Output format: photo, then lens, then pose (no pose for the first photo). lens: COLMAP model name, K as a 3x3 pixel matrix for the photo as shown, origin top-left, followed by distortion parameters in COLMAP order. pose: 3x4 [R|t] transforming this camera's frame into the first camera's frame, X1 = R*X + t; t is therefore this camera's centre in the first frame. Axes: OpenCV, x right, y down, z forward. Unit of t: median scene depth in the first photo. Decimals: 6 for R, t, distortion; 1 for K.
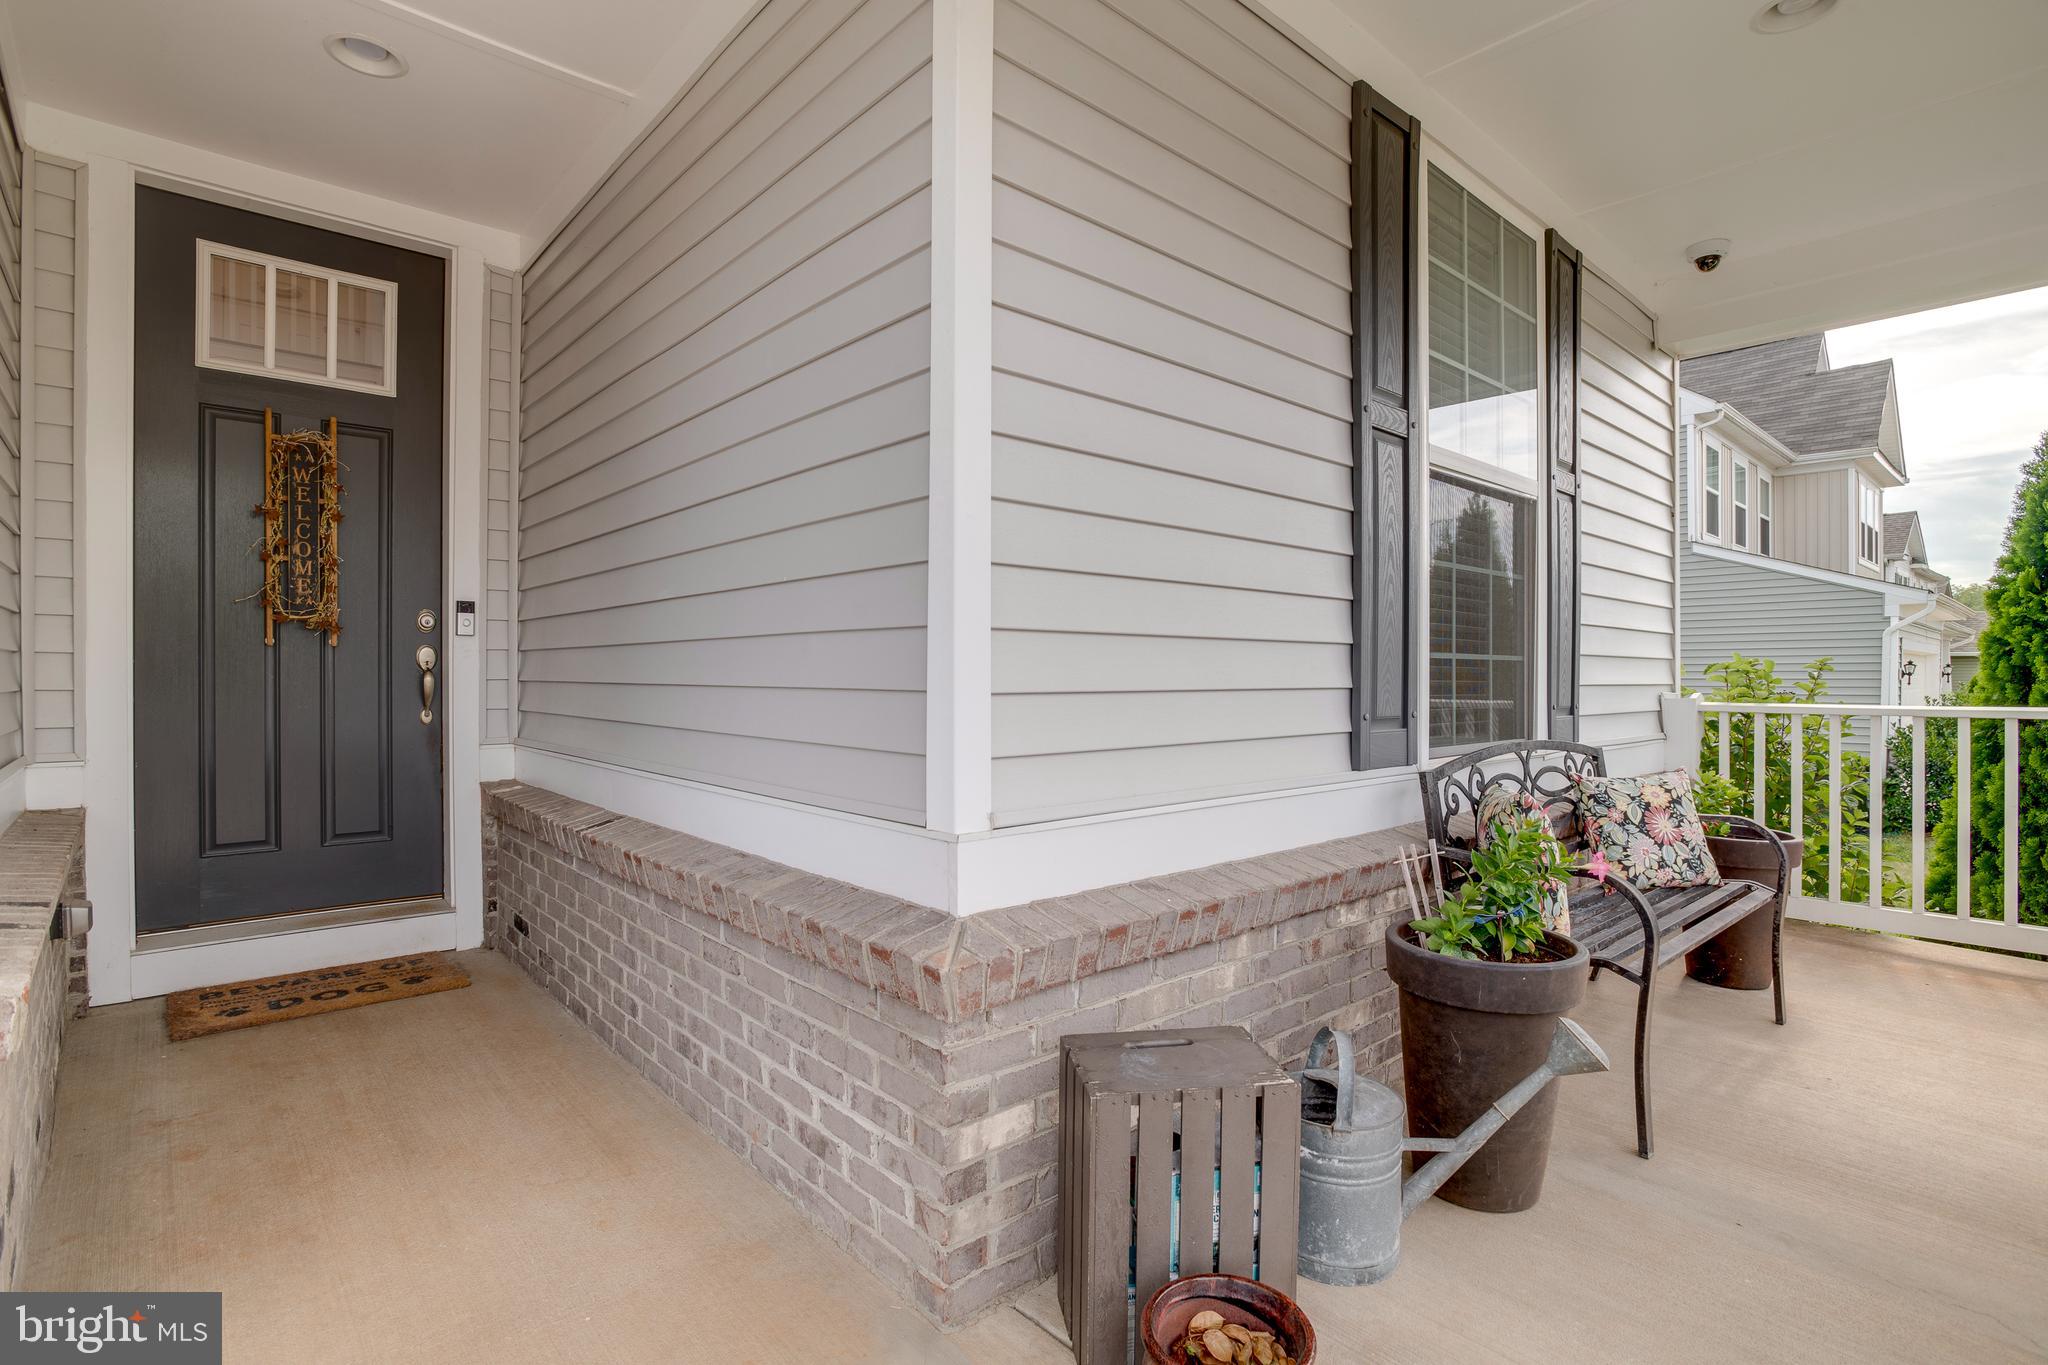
lens RADIAL K [[1013.2, 0, 1008.9], [0, 1013.2, 678.8], [0, 0, 1]] dist [-0.057143, 0.031196]
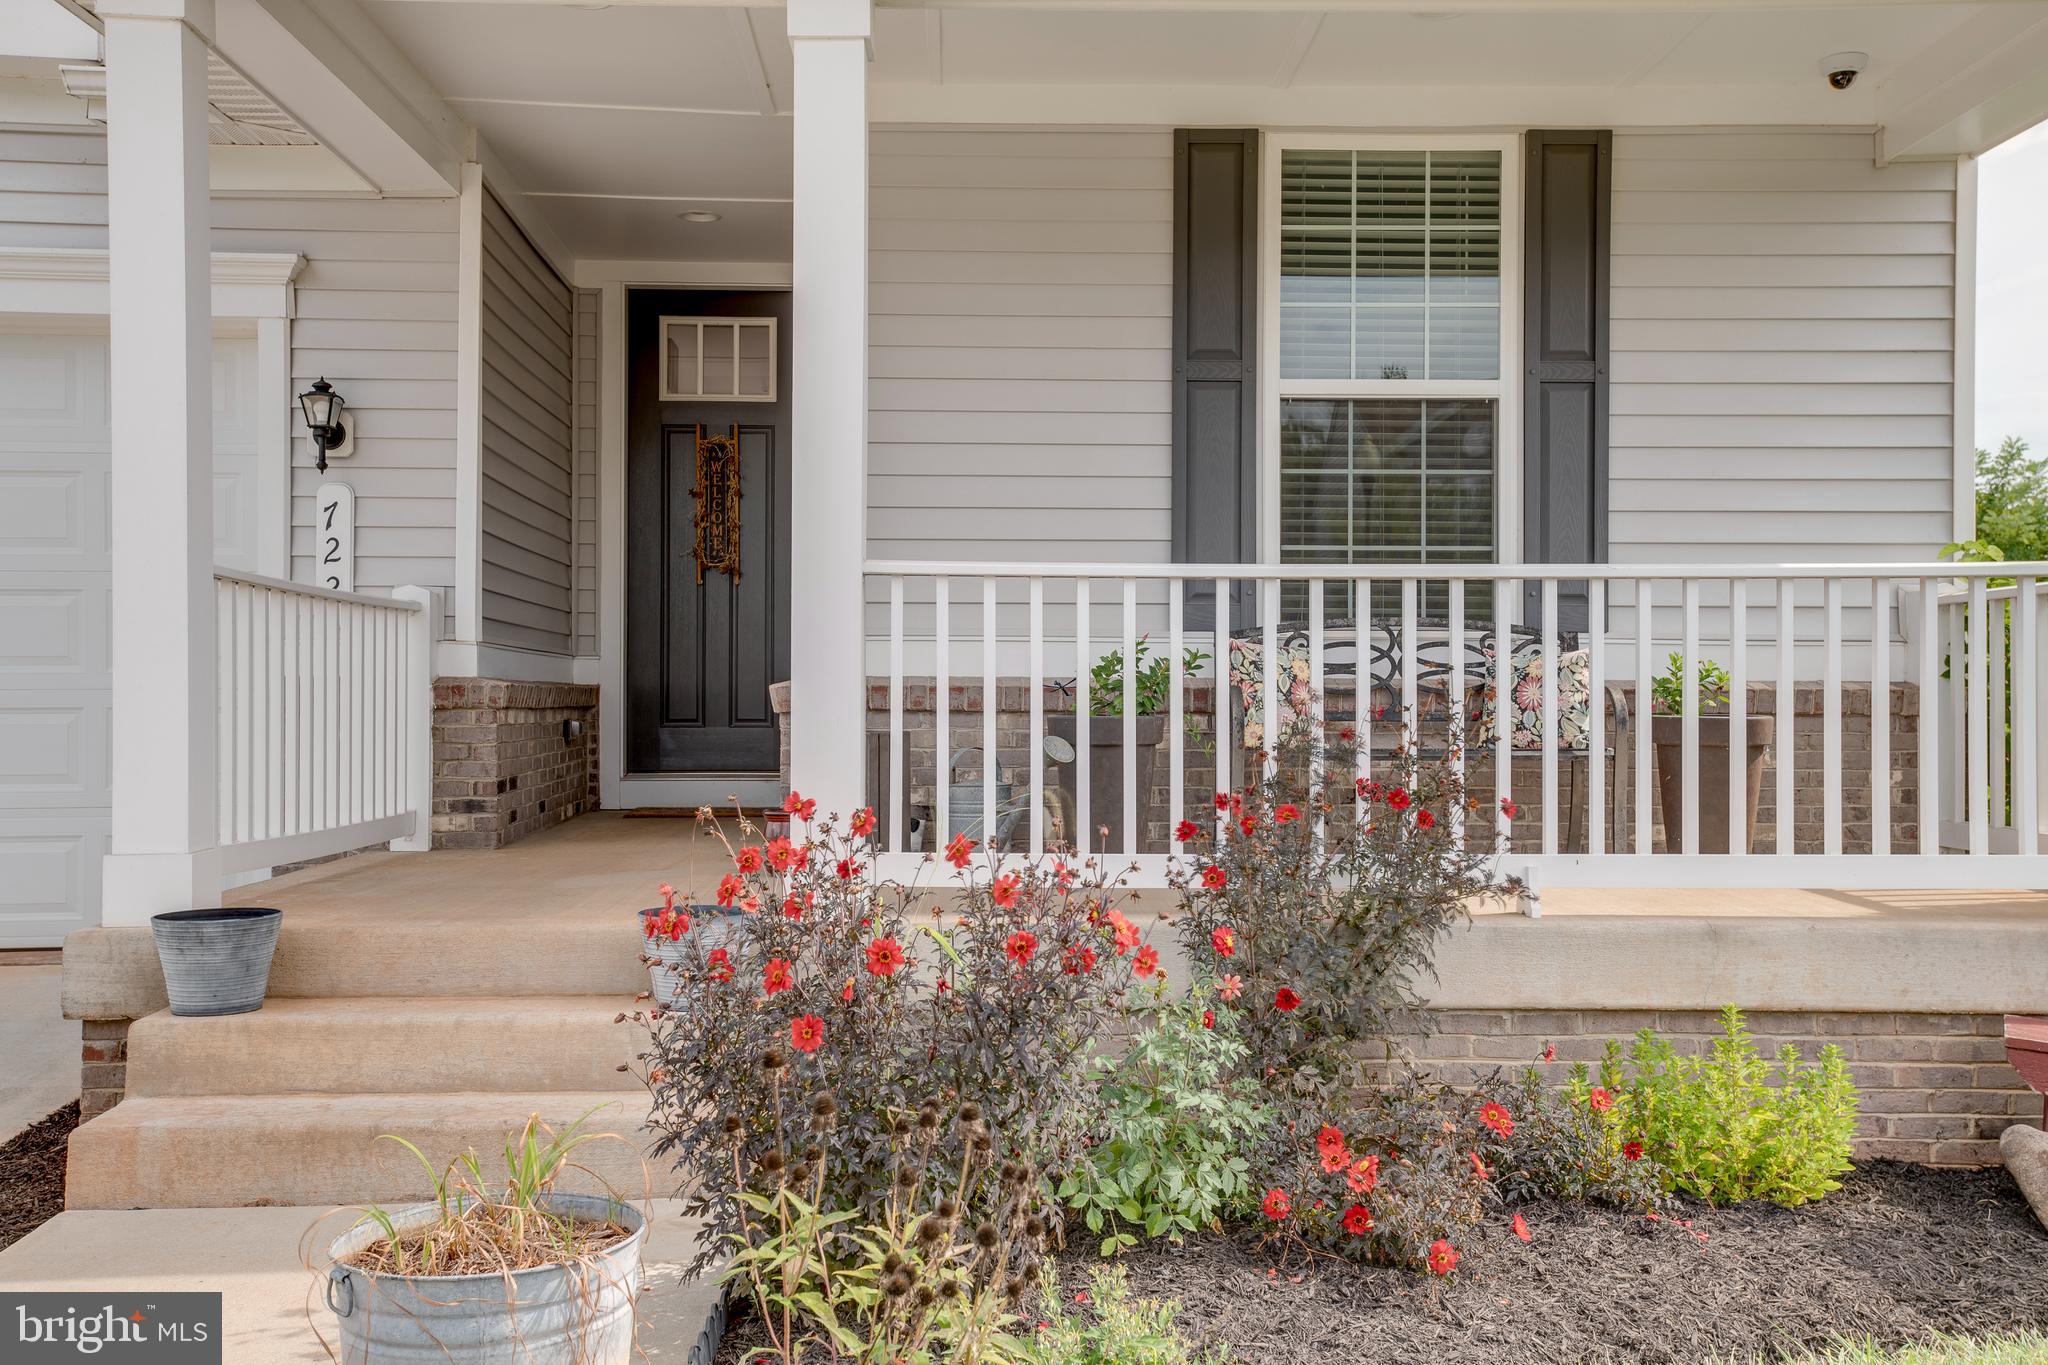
lens RADIAL K [[1909.6, 0, 1024.0], [0, 1909.6, 682.5], [0, 0, 1]] dist [0.112657, 0.001826]
pose [[0.768729, -0.005252, -0.639553, 1.429293], [-0.004906, 0.999888, -0.014108, 0.148457], [0.639556, 0.013983, 0.768617, -0.866164]]
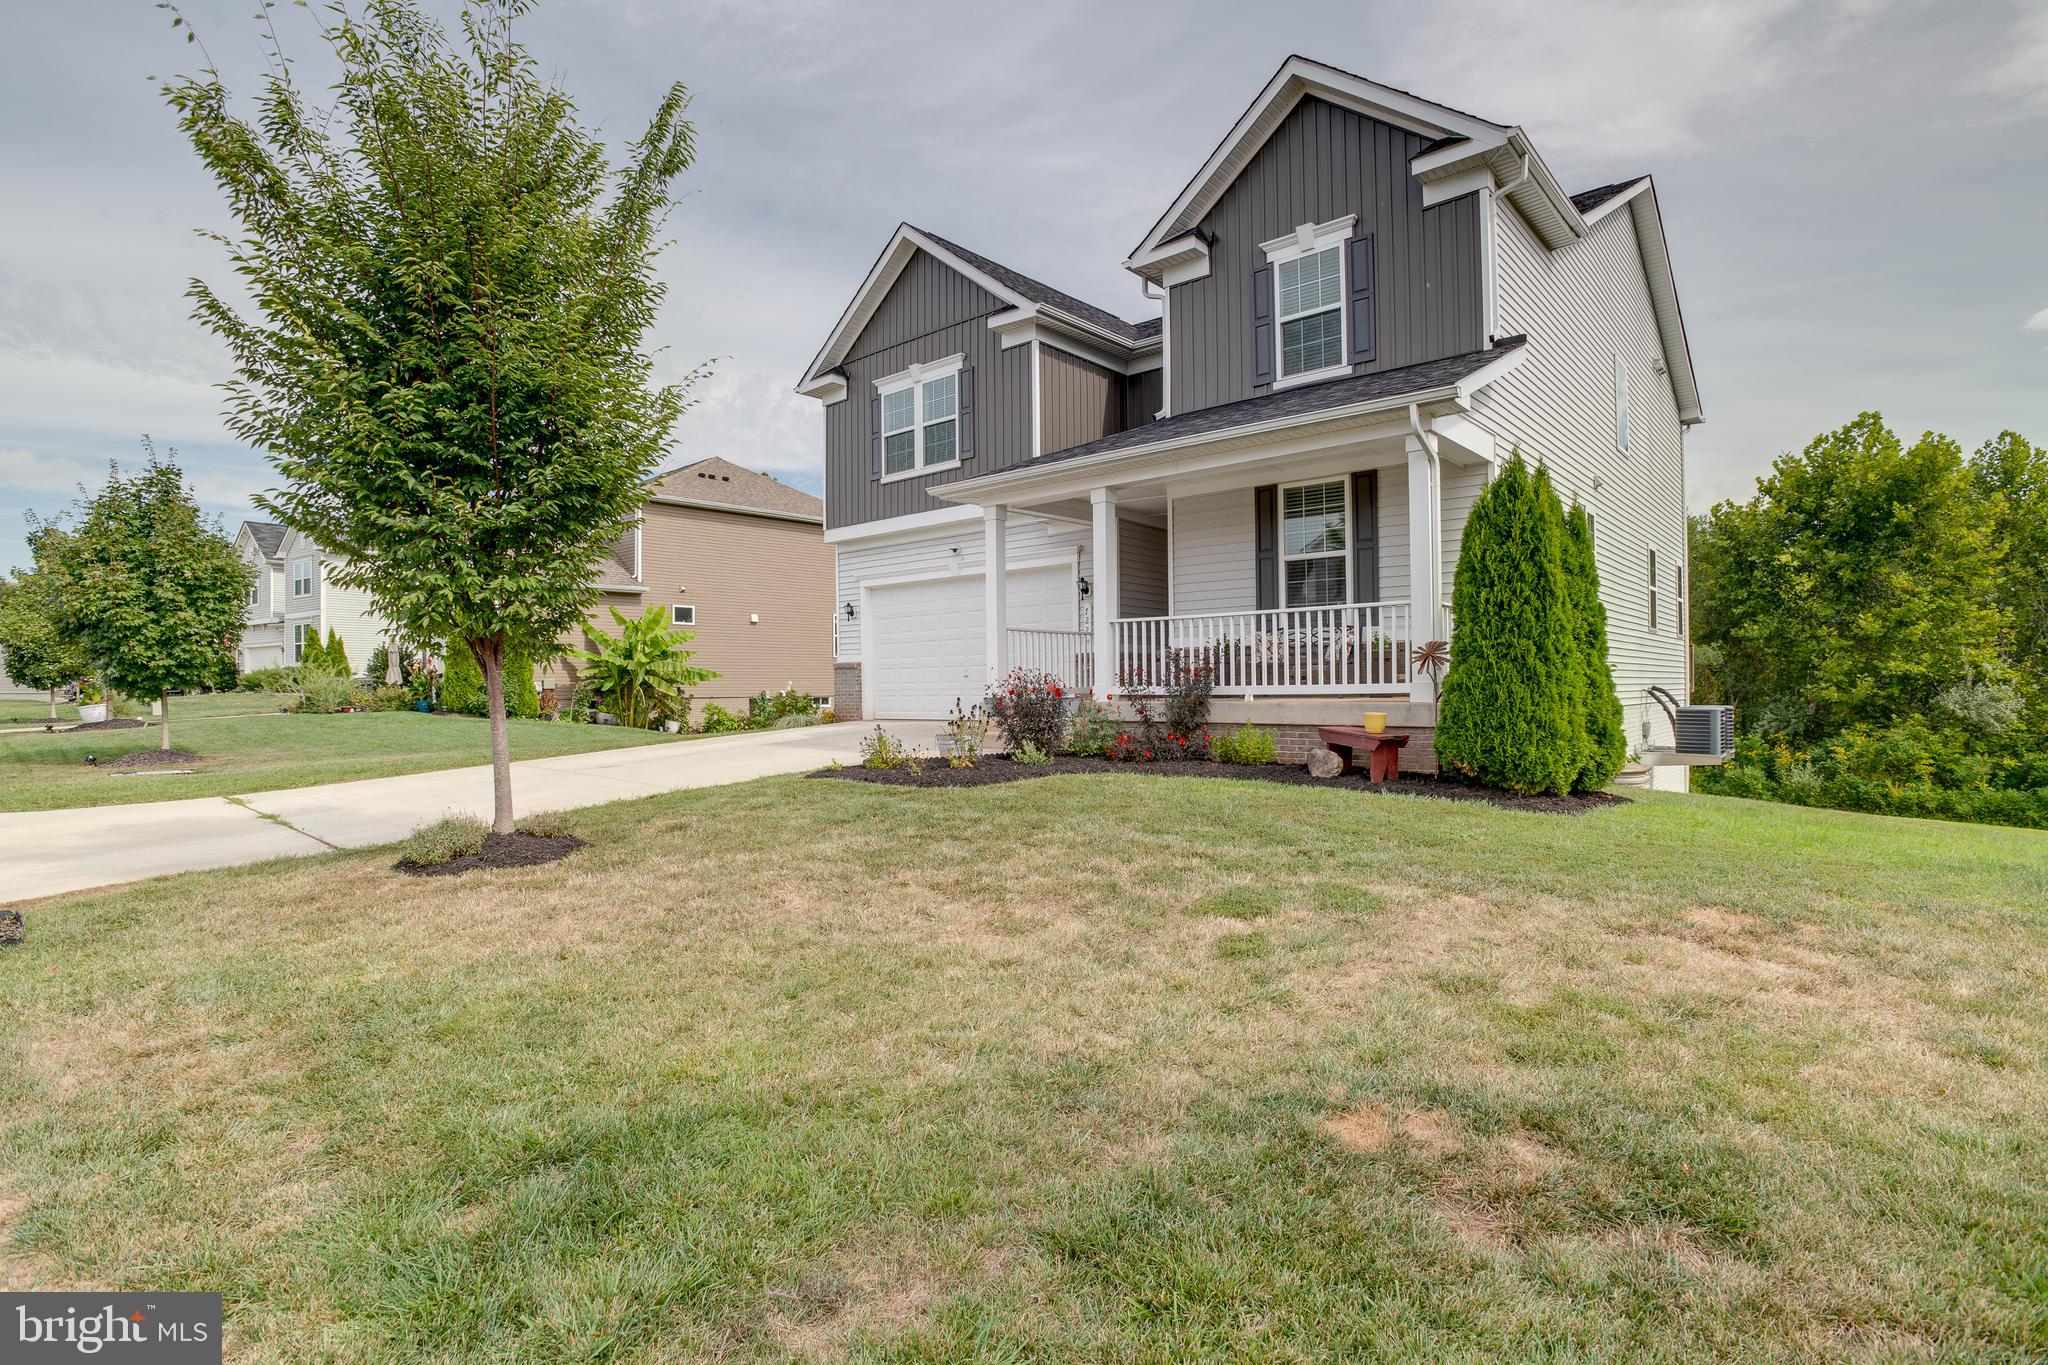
lens RADIAL K [[1013.2, 0, 1008.9], [0, 1013.2, 678.8], [0, 0, 1]] dist [-0.057143, 0.031196]
pose [[0.103969, -0.001376, -0.994580, 3.831588], [0.012472, 0.999922, -0.000079, 0.227224], [0.994502, -0.012396, 0.103978, -0.499382]]
